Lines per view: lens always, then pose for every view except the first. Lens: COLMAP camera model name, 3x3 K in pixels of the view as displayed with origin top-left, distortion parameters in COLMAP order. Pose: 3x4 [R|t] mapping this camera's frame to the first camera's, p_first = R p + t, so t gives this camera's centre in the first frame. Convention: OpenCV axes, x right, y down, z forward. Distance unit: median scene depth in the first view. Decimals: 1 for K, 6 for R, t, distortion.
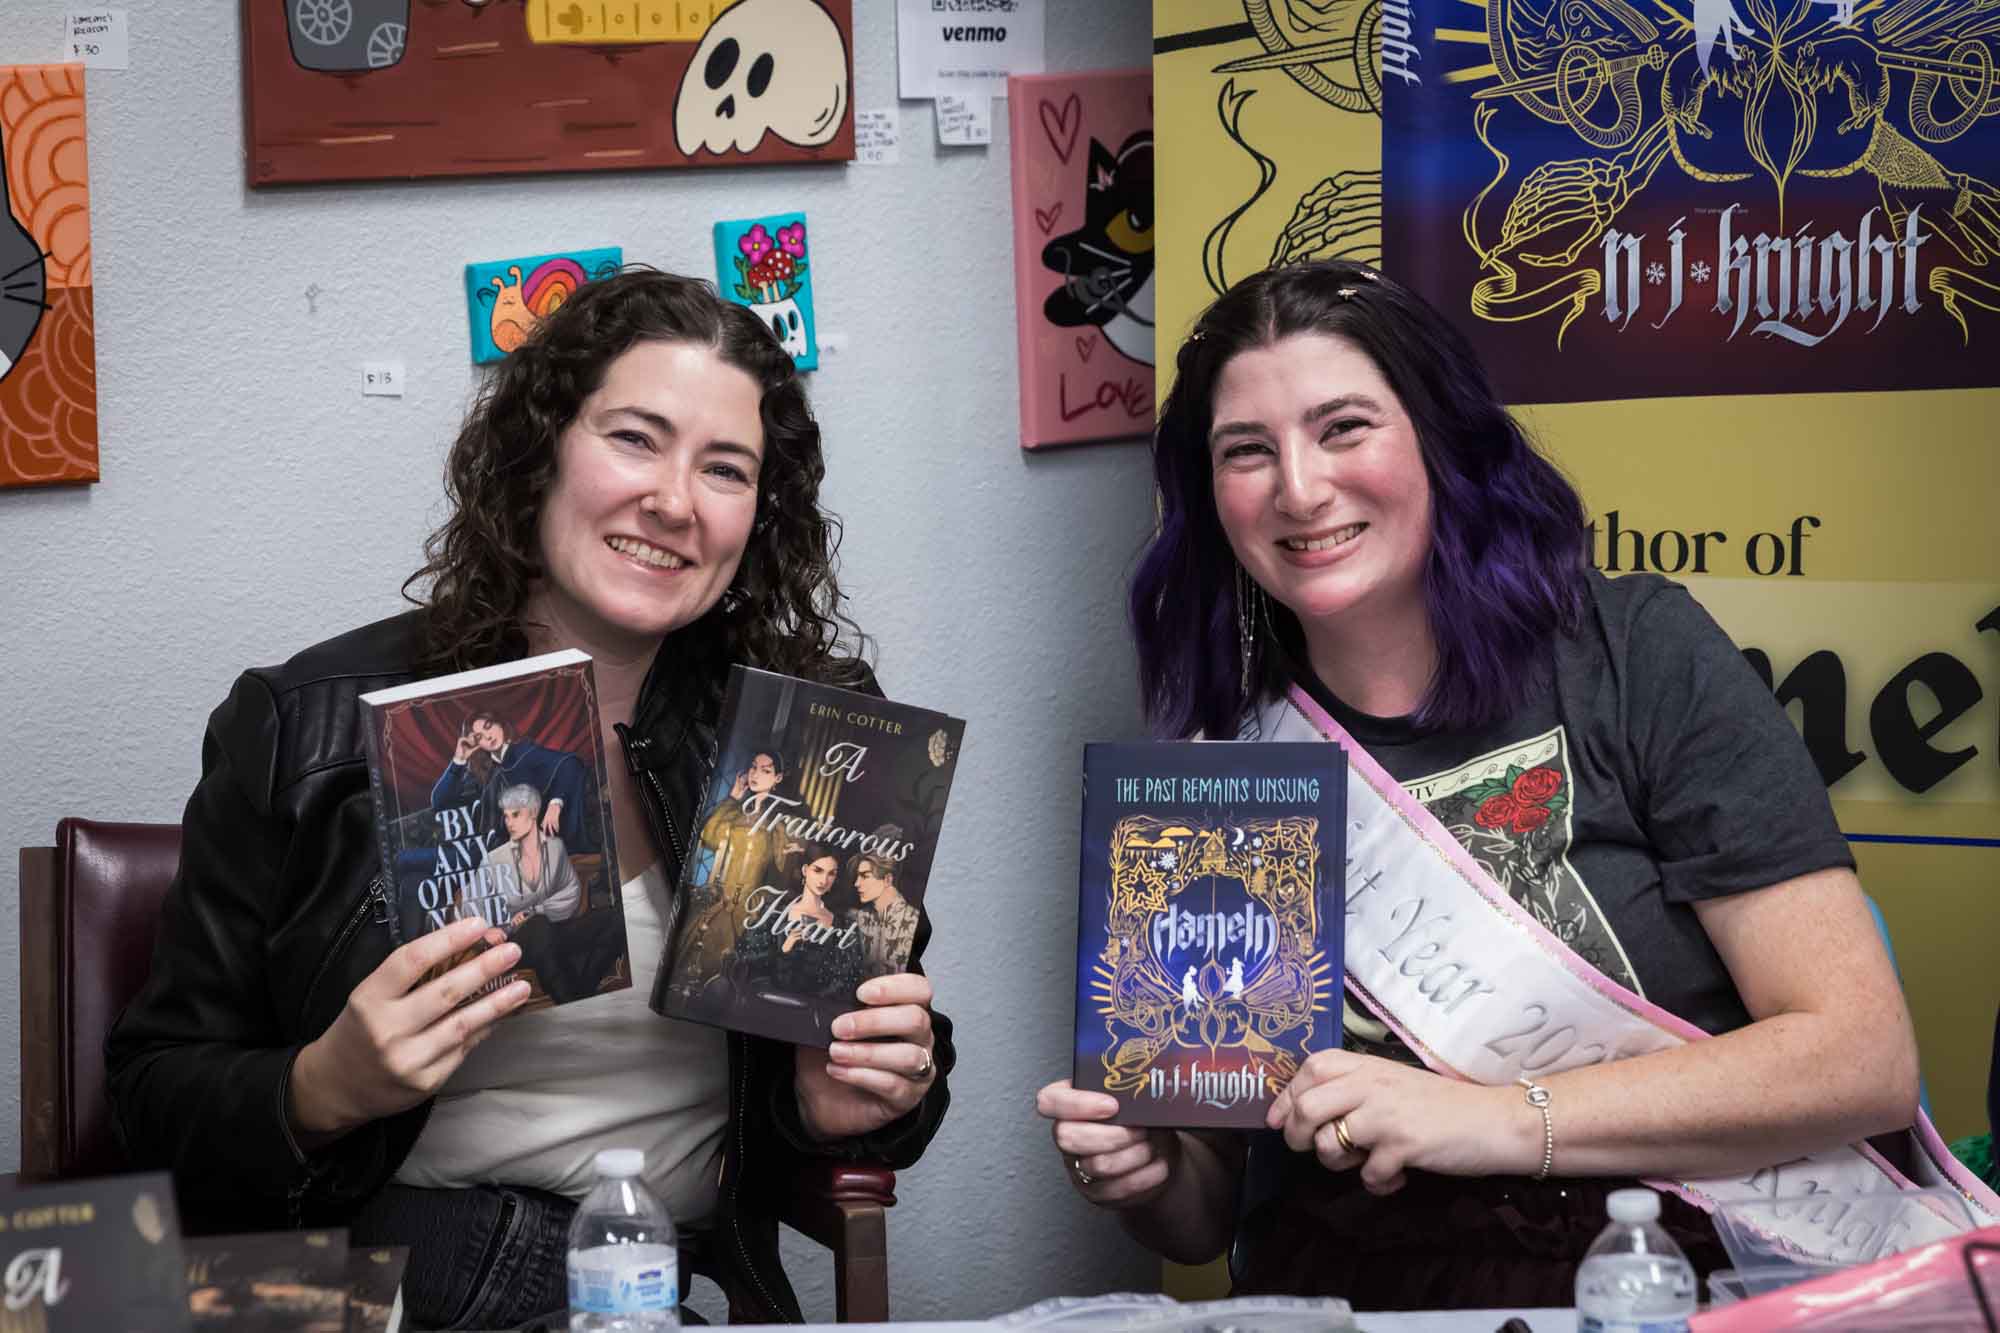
lens RADIAL K [[3907.5, 0, 1001.4], [0, 3907.5, 662.5], [0, 0, 1]] dist [0.027663, 0.000000]
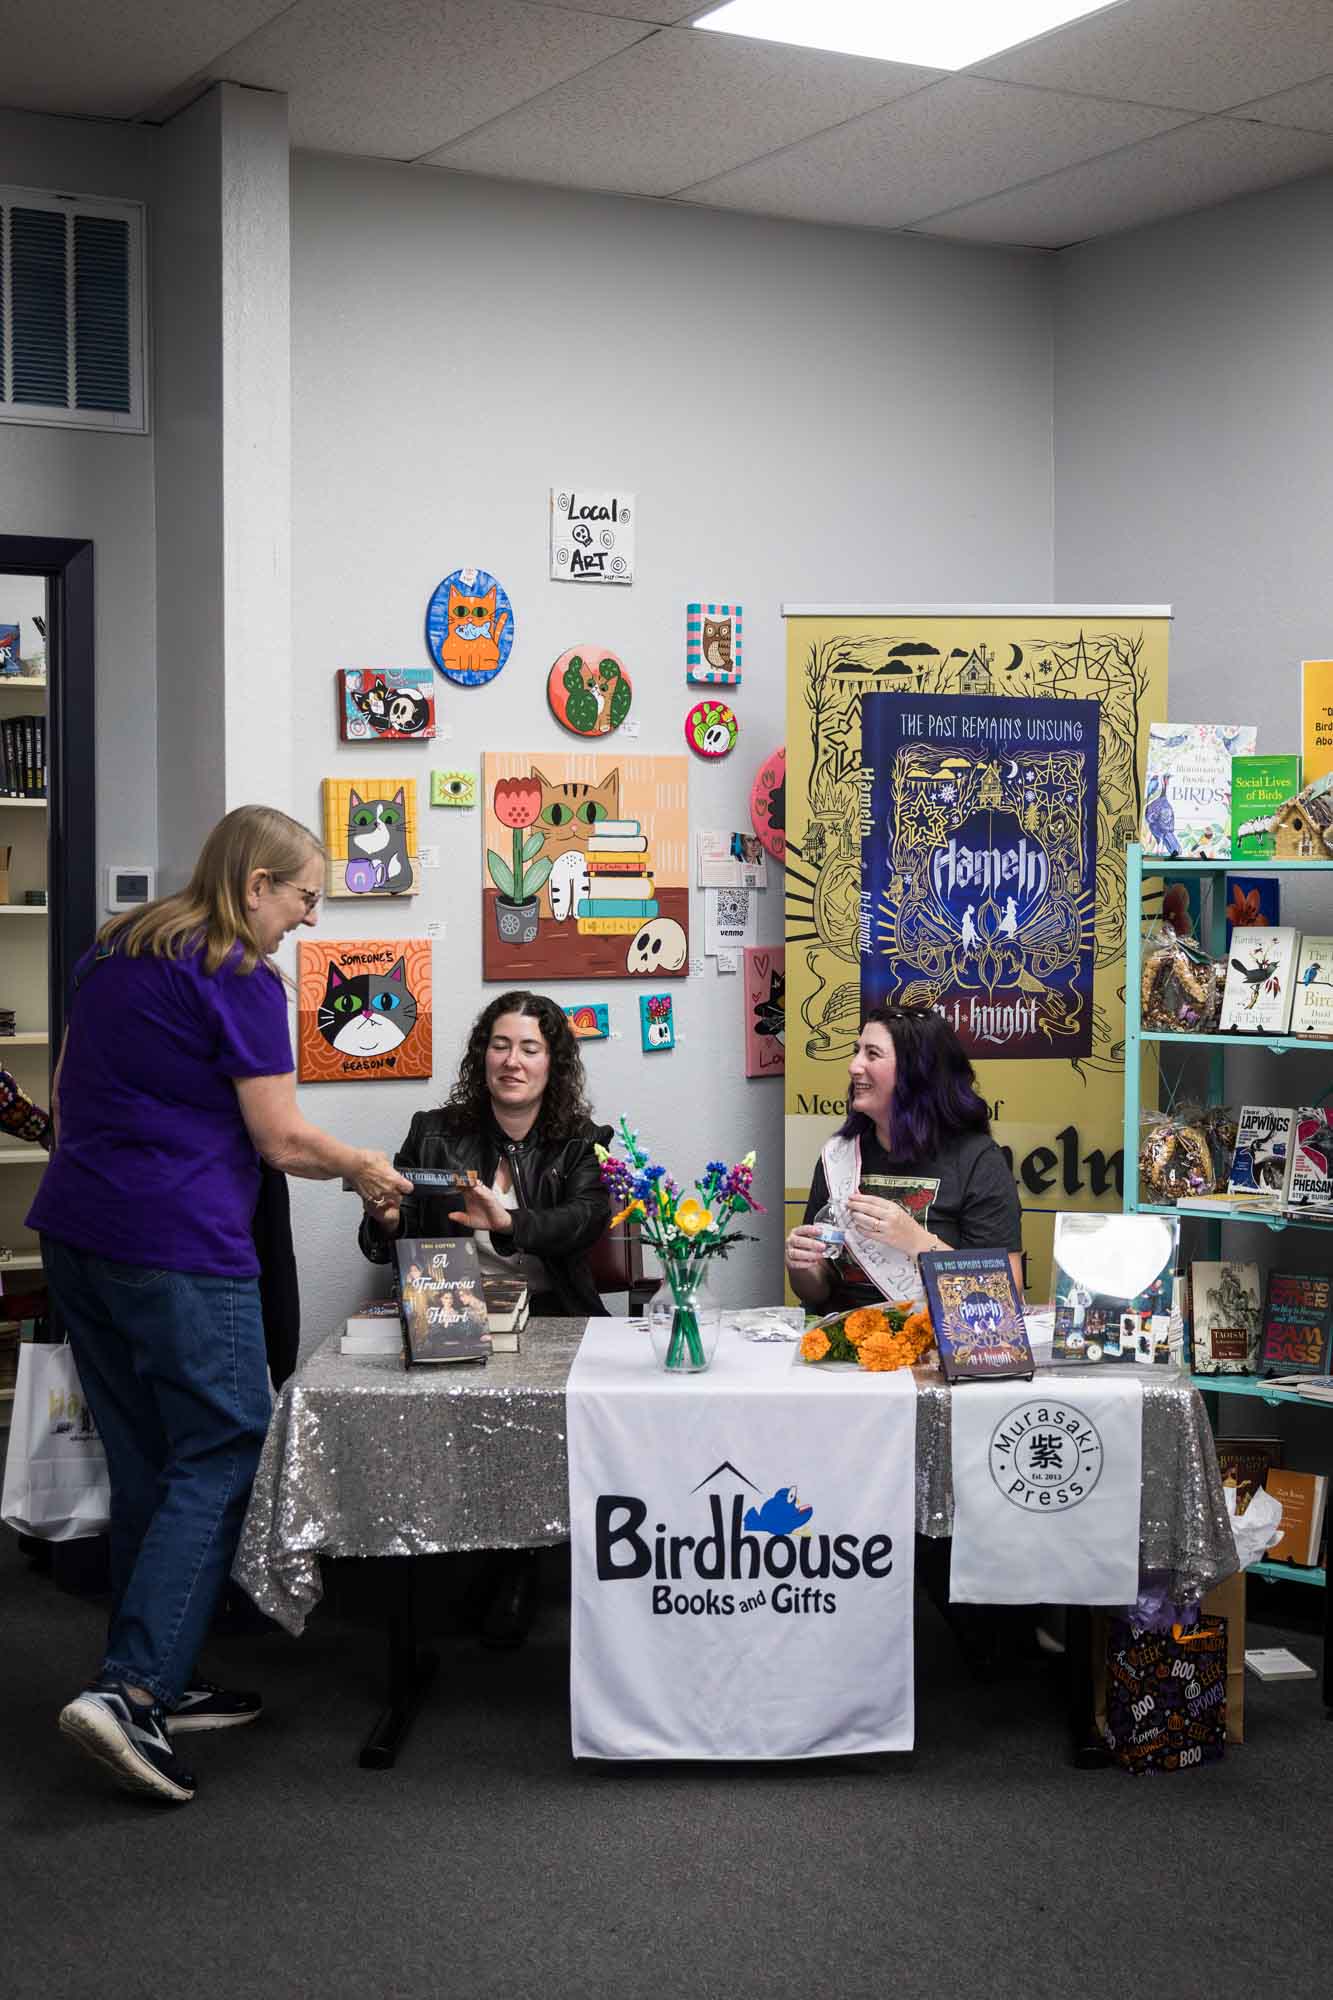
lens RADIAL K [[2231.5, 0, 665.4], [0, 2231.5, 1002.3], [0, 0, 1]] dist [0.000356, 0.000000]
pose [[0.997018, 0.019974, -0.074540, 0.075886], [-0.028415, 0.993080, -0.113952, 0.087939], [0.071748, 0.115730, 0.990686, -0.699916]]
